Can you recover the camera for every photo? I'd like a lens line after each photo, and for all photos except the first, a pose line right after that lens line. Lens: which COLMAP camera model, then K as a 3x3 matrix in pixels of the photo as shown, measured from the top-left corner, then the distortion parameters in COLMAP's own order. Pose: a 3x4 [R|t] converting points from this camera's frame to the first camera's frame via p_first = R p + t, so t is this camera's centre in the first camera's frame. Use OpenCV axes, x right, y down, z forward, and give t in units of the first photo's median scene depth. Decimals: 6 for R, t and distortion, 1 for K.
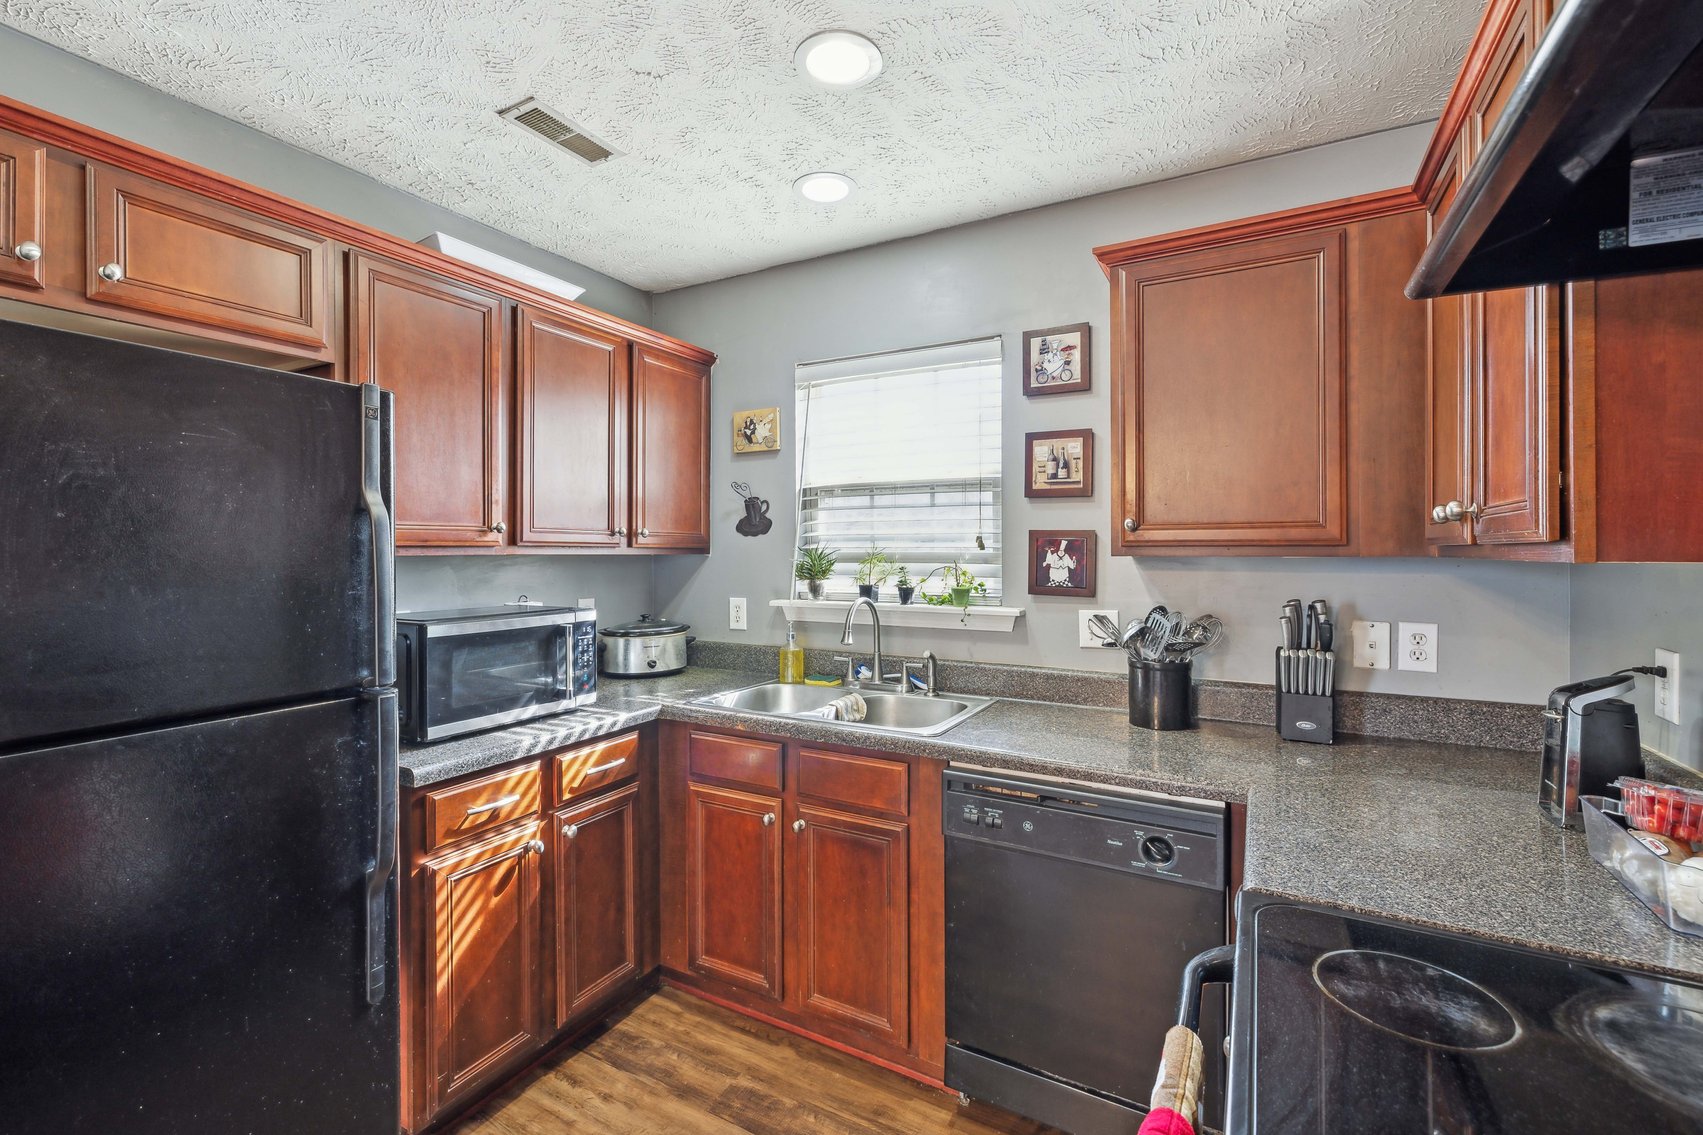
lens RADIAL K [[735.7, 0, 851.5], [0, 735.7, 555.6], [0, 0, 1]] dist [0.002683, -0.000632]
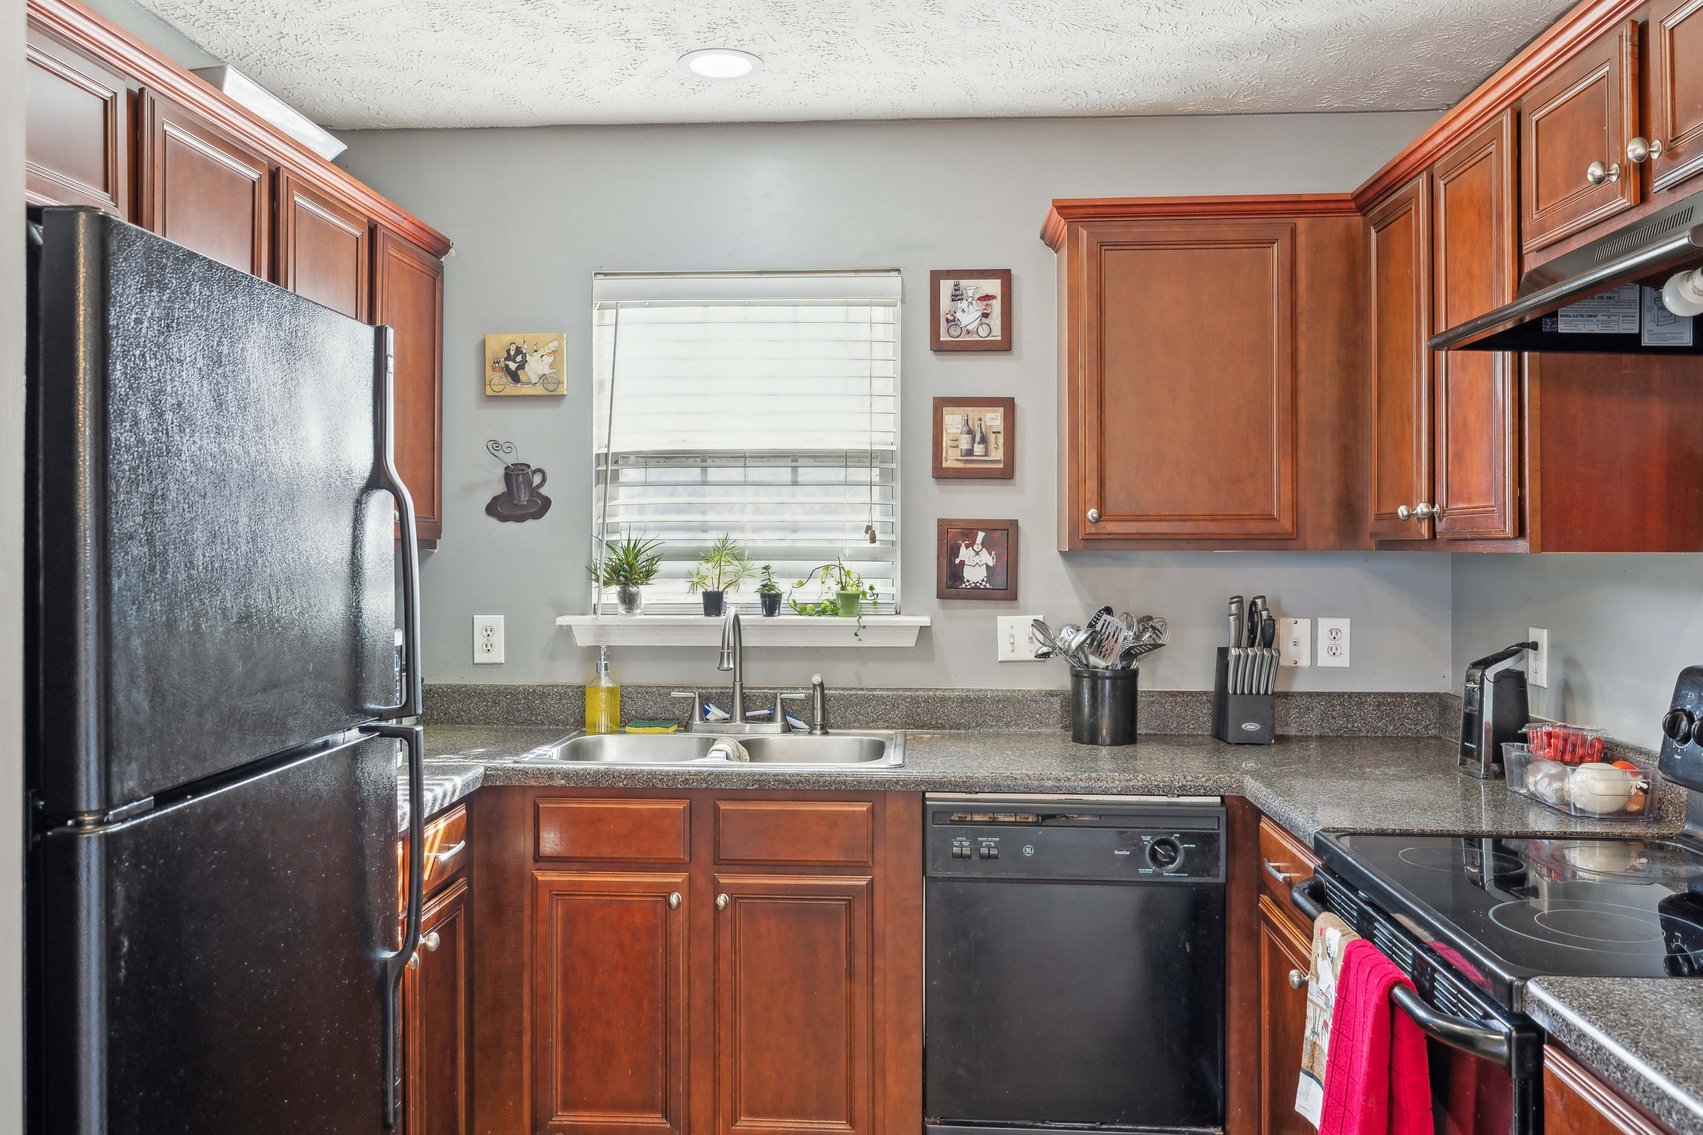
lens RADIAL K [[1337.1, 0, 845.3], [0, 1337.1, 549.9], [0, 0, 1]] dist [0.004436, -0.001510]
pose [[0.903807, -0.000323, 0.427940, -0.486563], [0.001524, 0.999996, -0.002463, 0.002954], [-0.427938, 0.002878, 0.903804, -0.280633]]
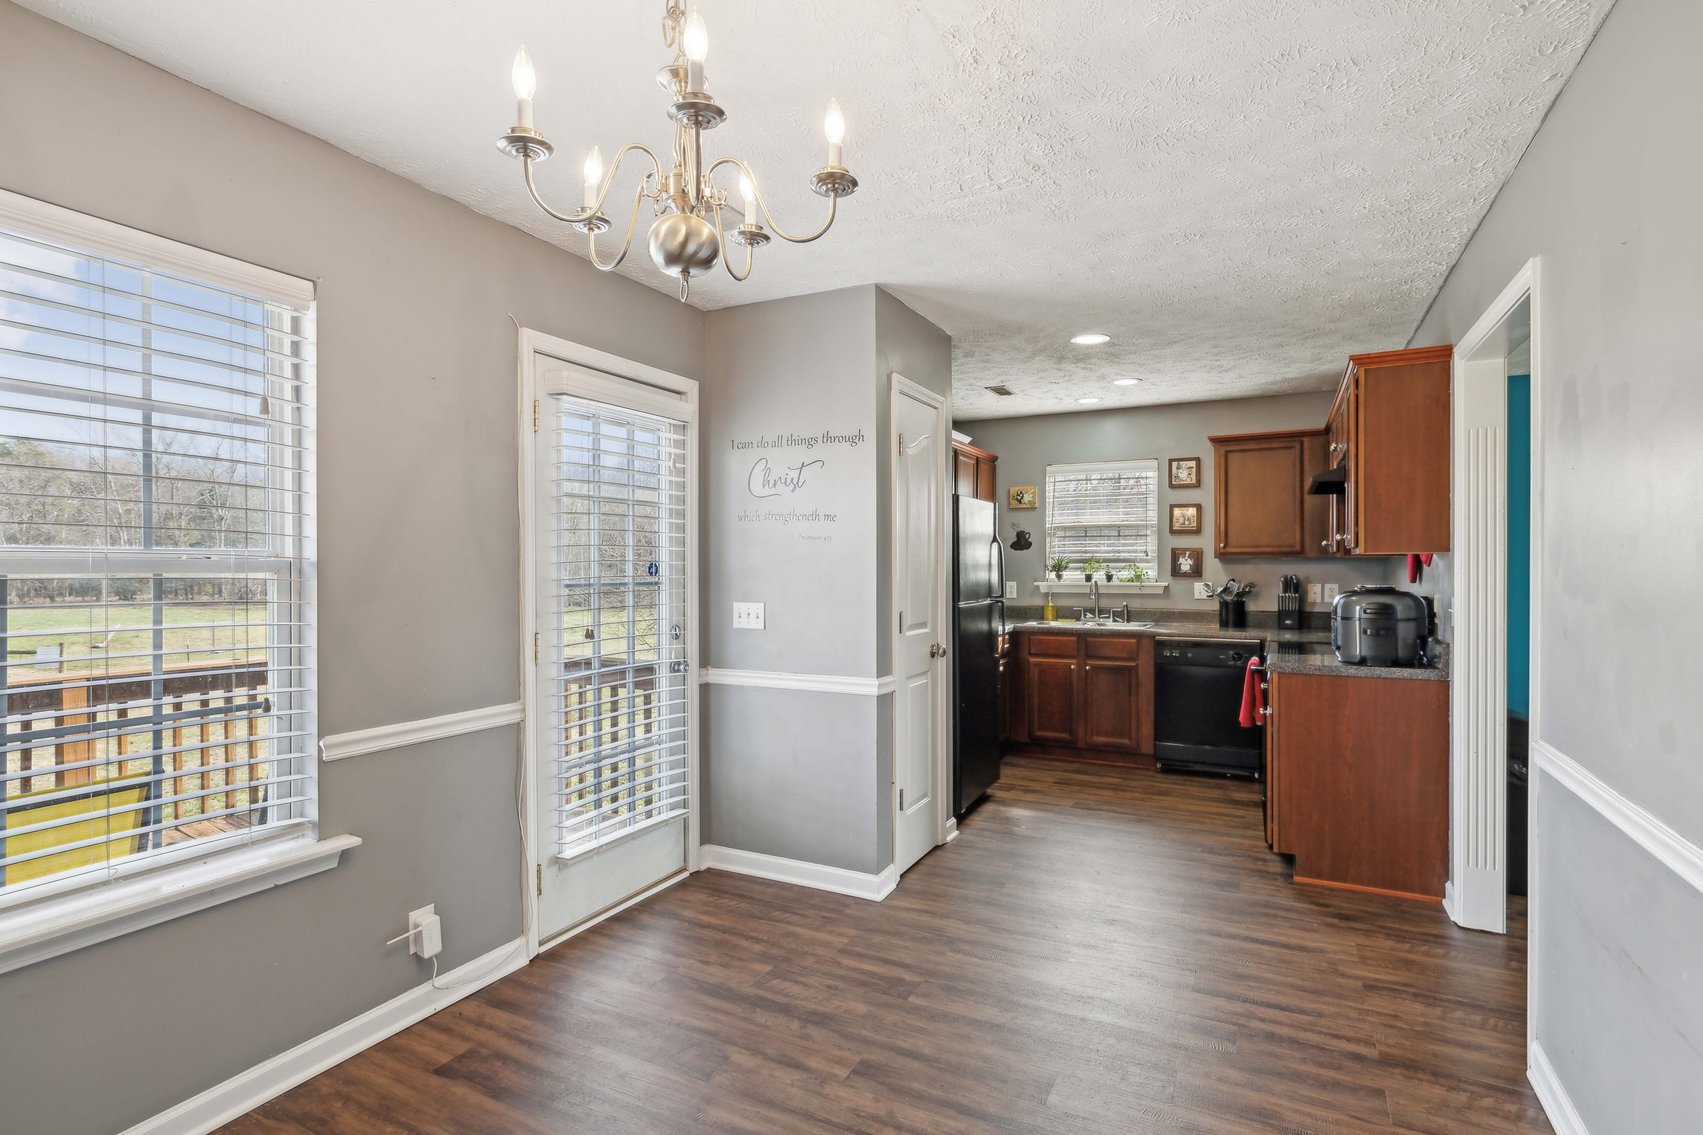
lens RADIAL K [[842.0, 0, 851.1], [0, 842.0, 573.1], [0, 0, 1]] dist [-0.004093, 0.000002]
pose [[0.999475, -0.001679, 0.032352, -0.837316], [0.001655, 0.999998, 0.000782, 0.039878], [-0.032354, -0.000728, 0.999476, -1.567280]]
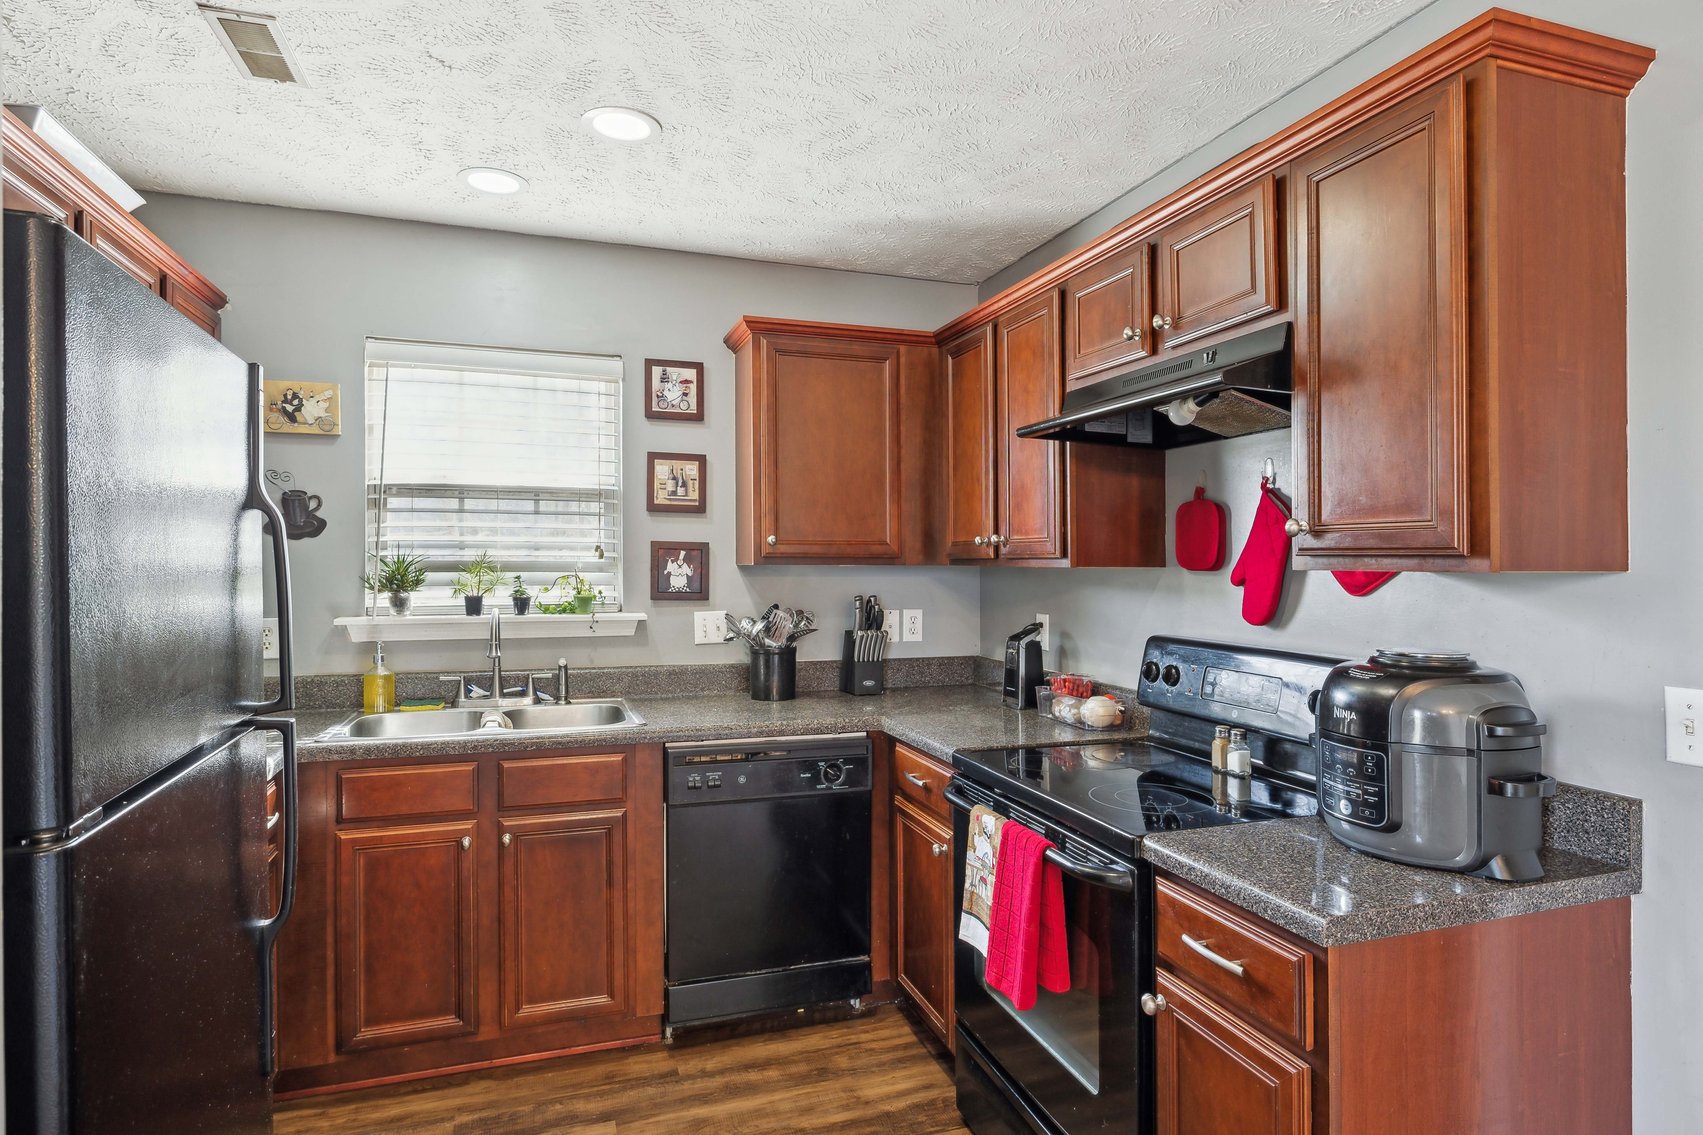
lens RADIAL K [[919.5, 0, 843.0], [0, 919.5, 568.2], [0, 0, 1]] dist [-0.003317, 0.001130]
pose [[0.673149, -0.001348, 0.739506, -0.592593], [-0.000943, 0.999996, 0.002681, 0.001805], [-0.739507, -0.002502, 0.673145, -0.133867]]
